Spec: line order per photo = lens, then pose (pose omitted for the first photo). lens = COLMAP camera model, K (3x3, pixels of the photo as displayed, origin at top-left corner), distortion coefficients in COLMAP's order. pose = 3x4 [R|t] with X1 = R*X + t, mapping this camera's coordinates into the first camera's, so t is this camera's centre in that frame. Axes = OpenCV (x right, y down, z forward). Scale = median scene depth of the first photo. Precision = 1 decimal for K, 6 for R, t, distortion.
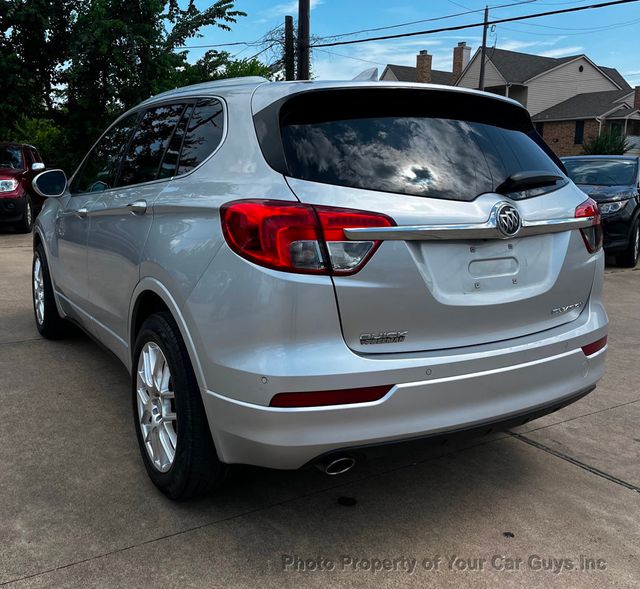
lens RADIAL K [[645.3, 0, 329.2], [0, 645.3, 275.7], [0, 0, 1]] dist [0.028706, 0.000000]
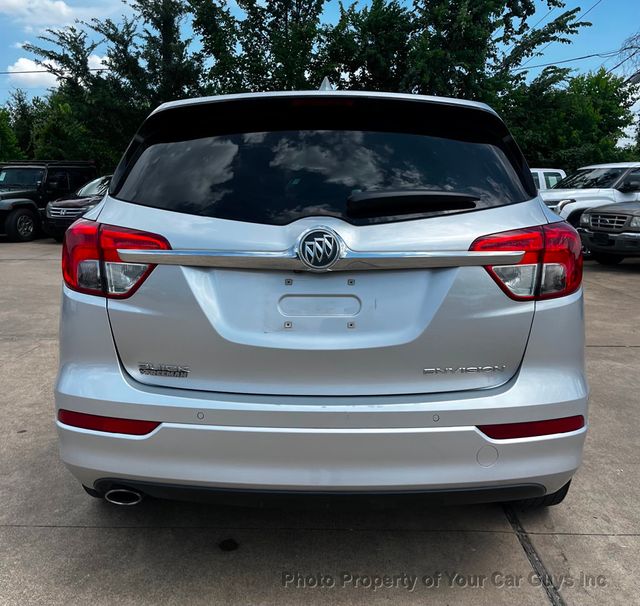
lens RADIAL K [[648.9, 0, 327.5], [0, 648.9, 284.6], [0, 0, 1]] dist [0.024340, 0.000000]
pose [[0.840549, 0.069154, -0.537303, 0.644530], [-0.081778, 0.996651, 0.000342, -0.037194], [0.535527, 0.043652, 0.843389, 0.280741]]
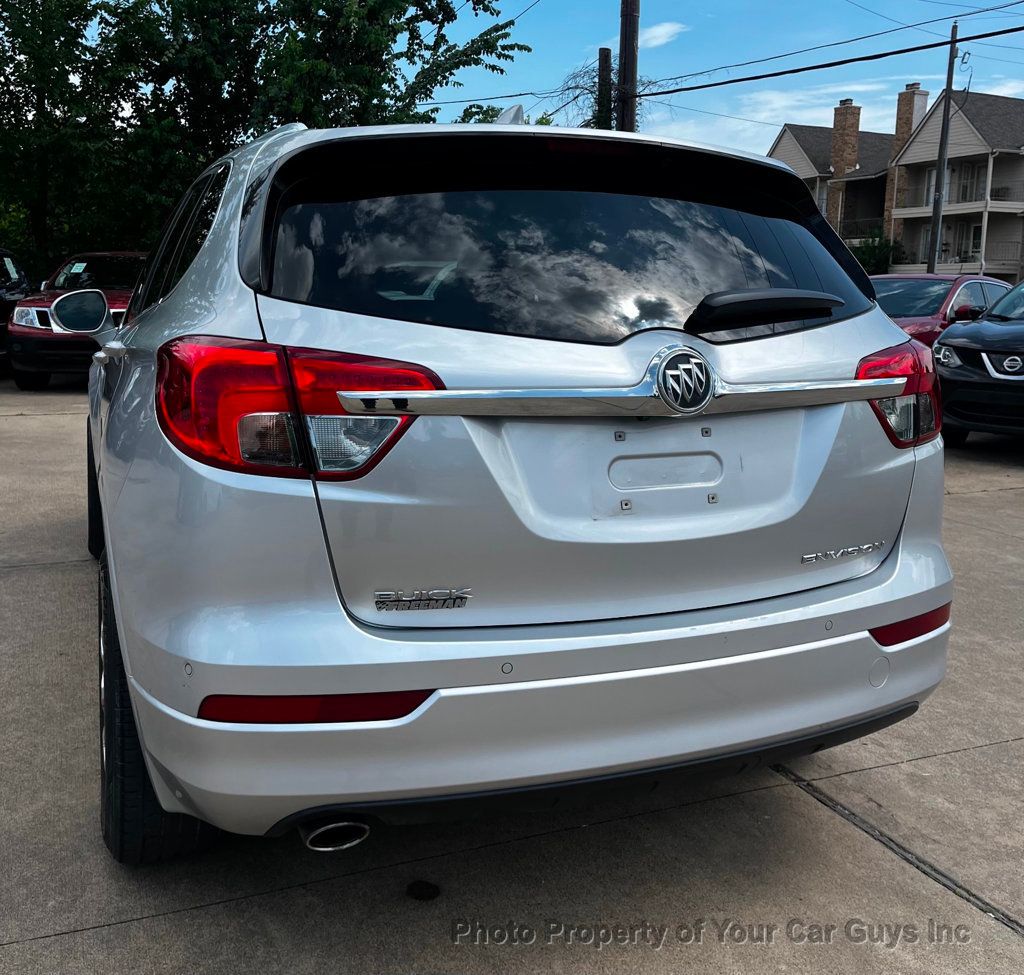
lens RADIAL K [[1038.2, 0, 528.2], [0, 1038.2, 443.1], [0, 0, 1]] dist [0.024340, 0.000000]
pose [[0.988232, 0.024711, -0.150952, 0.246942], [-0.028060, 0.999404, -0.020097, -0.014143], [0.150365, 0.024096, 0.988337, 0.139518]]
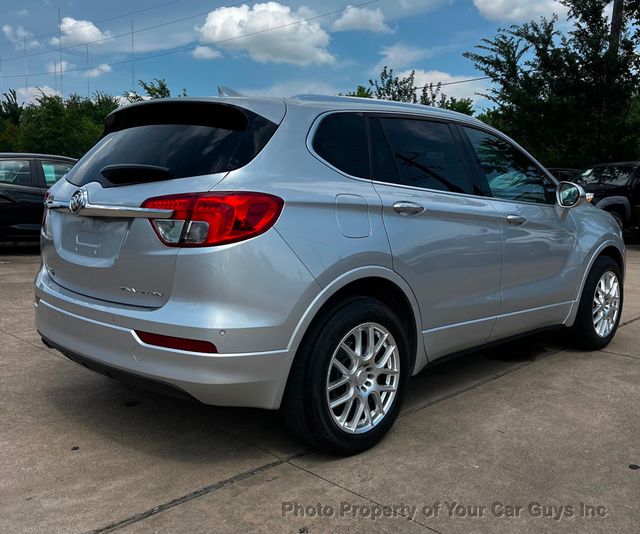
lens RADIAL K [[646.7, 0, 321.5], [0, 646.7, 267.5], [0, 0, 1]] dist [0.018521, 0.000000]
pose [[0.236775, 0.121130, -0.963984, 1.492423], [-0.171410, 0.981842, 0.081271, -0.129785], [0.956324, 0.145993, 0.253239, 1.029832]]
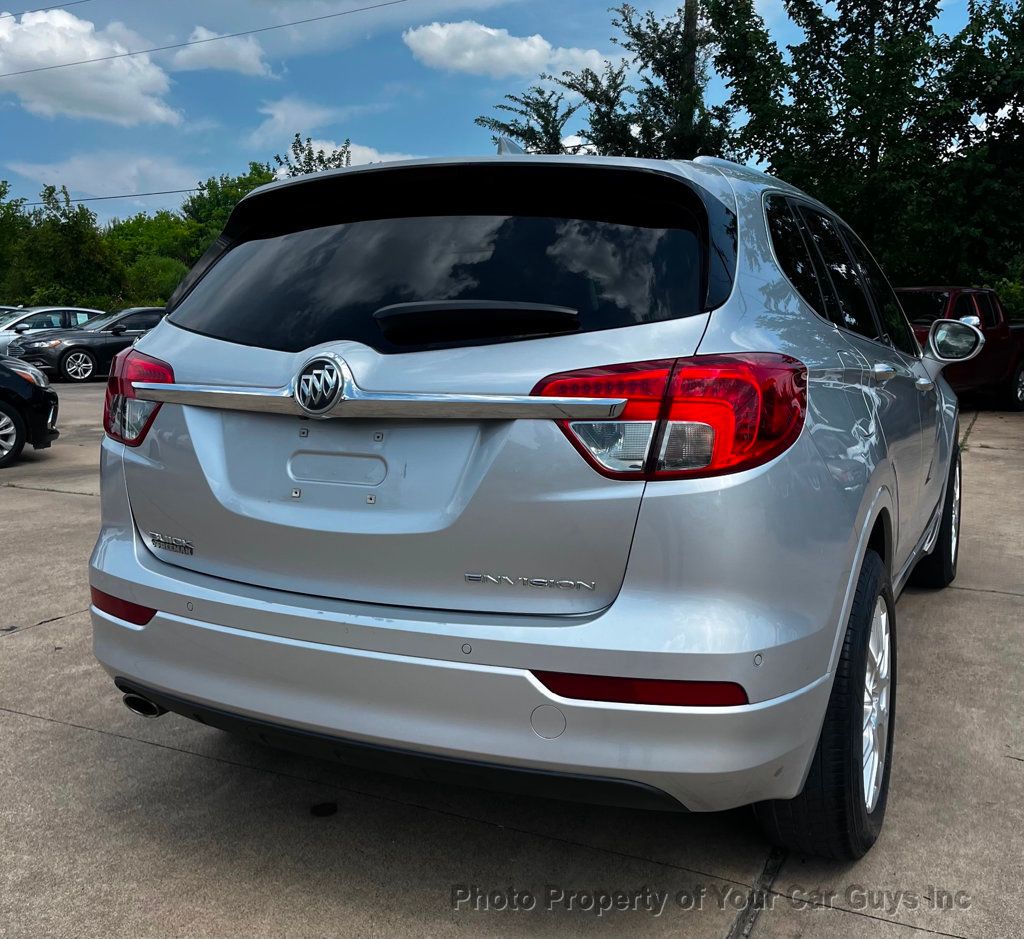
lens RADIAL K [[1032.5, 0, 521.2], [0, 1032.5, 465.0], [0, 0, 1]] dist [0.028706, 0.000000]
pose [[0.534408, 0.103052, -0.838921, 1.014574], [-0.131573, 0.990583, 0.037868, -0.065937], [0.834923, 0.090142, 0.542934, 0.583881]]
